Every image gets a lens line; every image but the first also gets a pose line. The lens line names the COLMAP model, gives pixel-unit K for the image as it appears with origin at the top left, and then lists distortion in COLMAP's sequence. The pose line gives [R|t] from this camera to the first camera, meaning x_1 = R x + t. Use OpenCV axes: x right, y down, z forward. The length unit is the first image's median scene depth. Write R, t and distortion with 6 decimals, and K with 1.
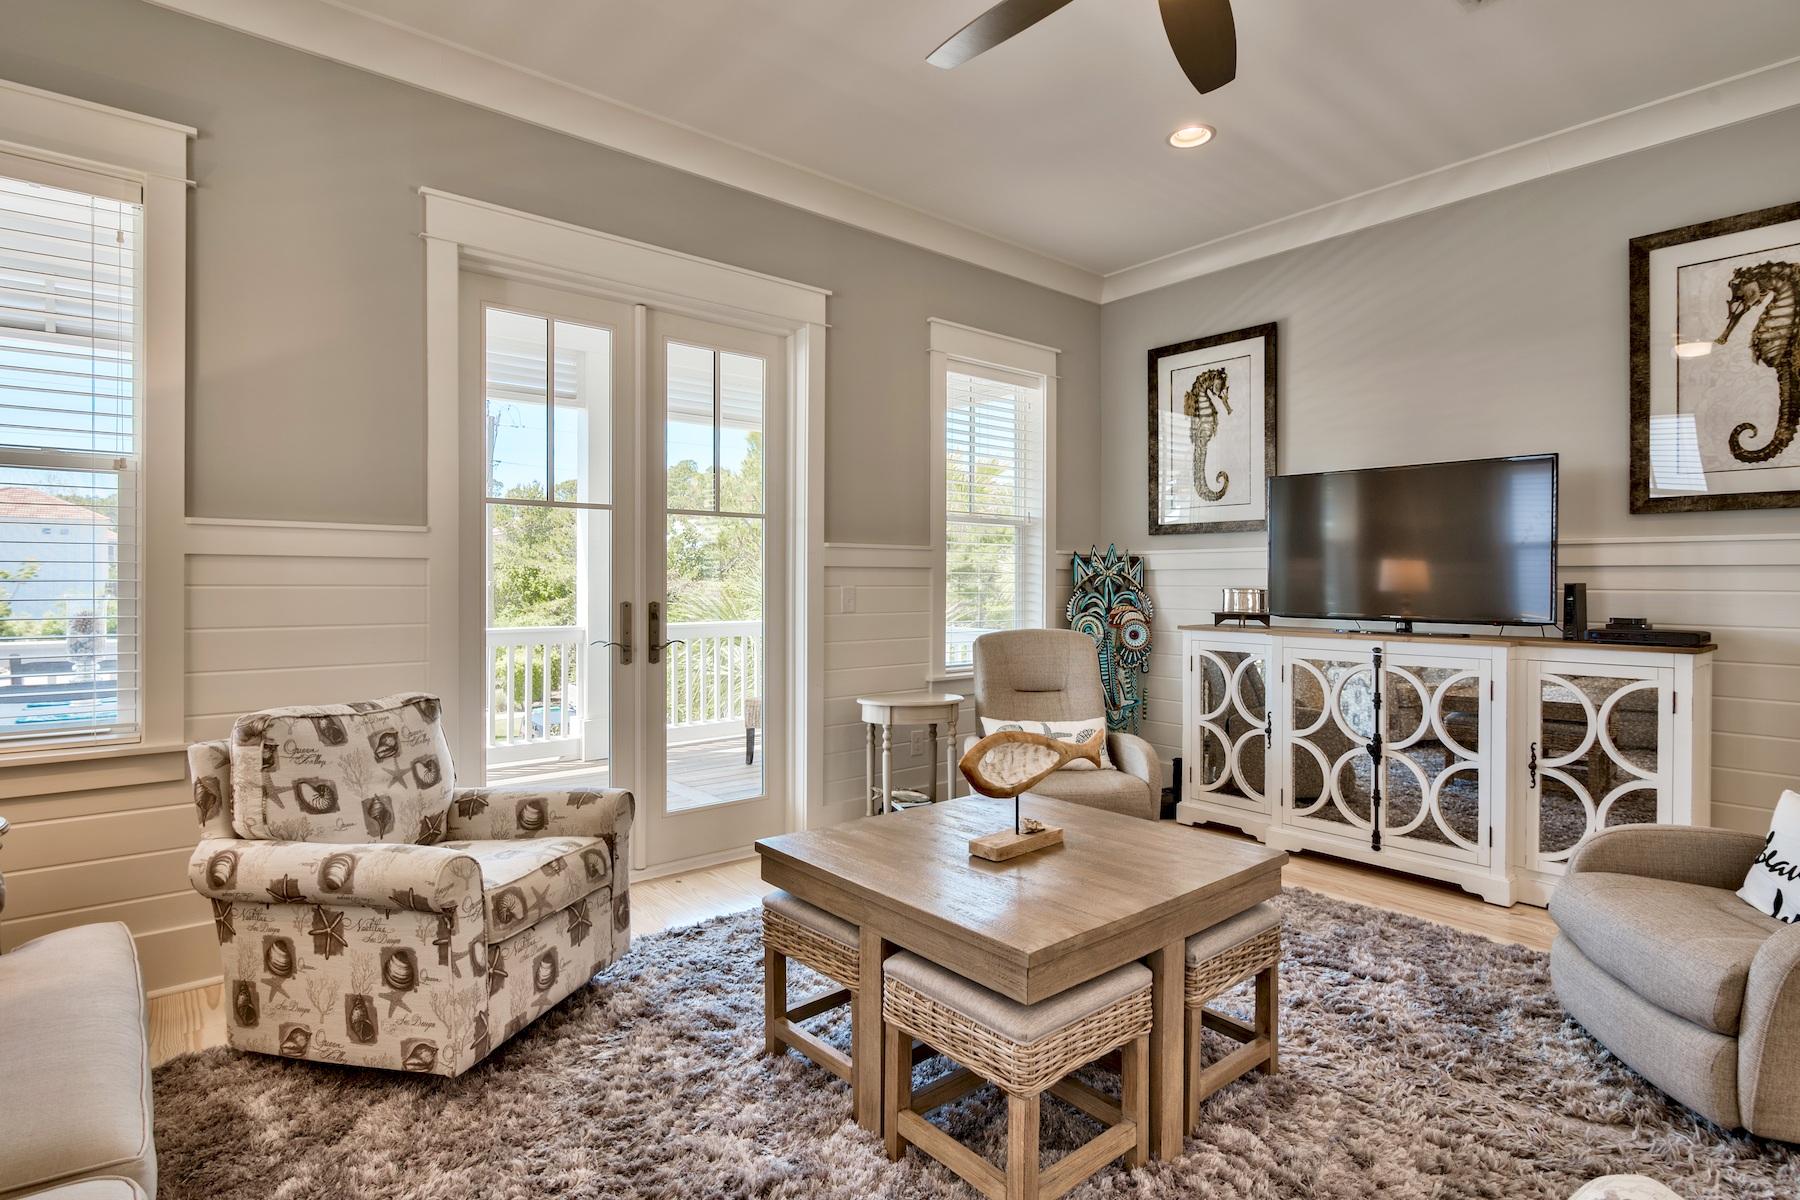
lens RADIAL K [[890.5, 0, 898.4], [0, 890.5, 579.1], [0, 0, 1]] dist [0.001378, 0.000317]
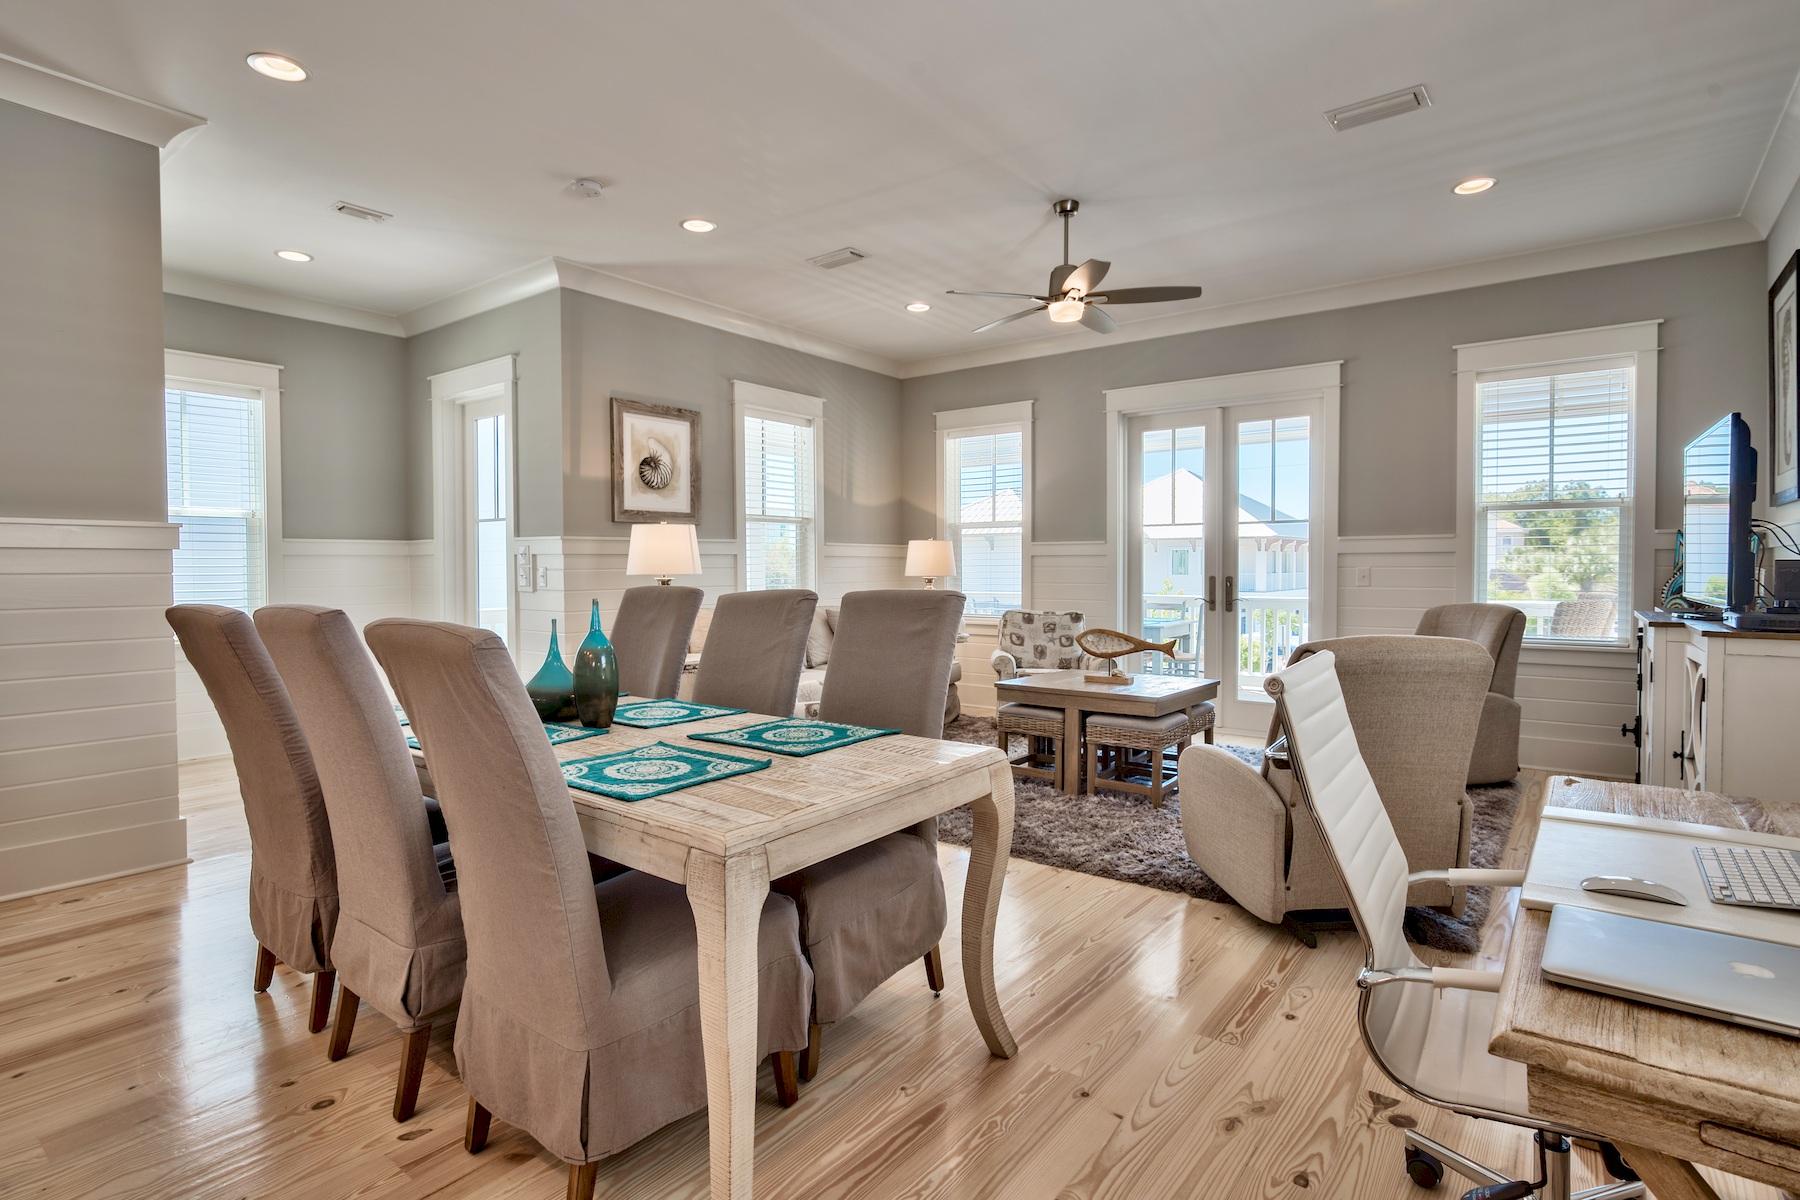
lens RADIAL K [[890.5, 0, 898.4], [0, 890.5, 579.1], [0, 0, 1]] dist [0.001378, 0.000317]
pose [[0.223459, 0.009434, -0.974668, 1.333009], [0.003962, 0.999936, 0.010587, 0.009960], [0.974705, -0.006228, 0.223408, -0.013468]]
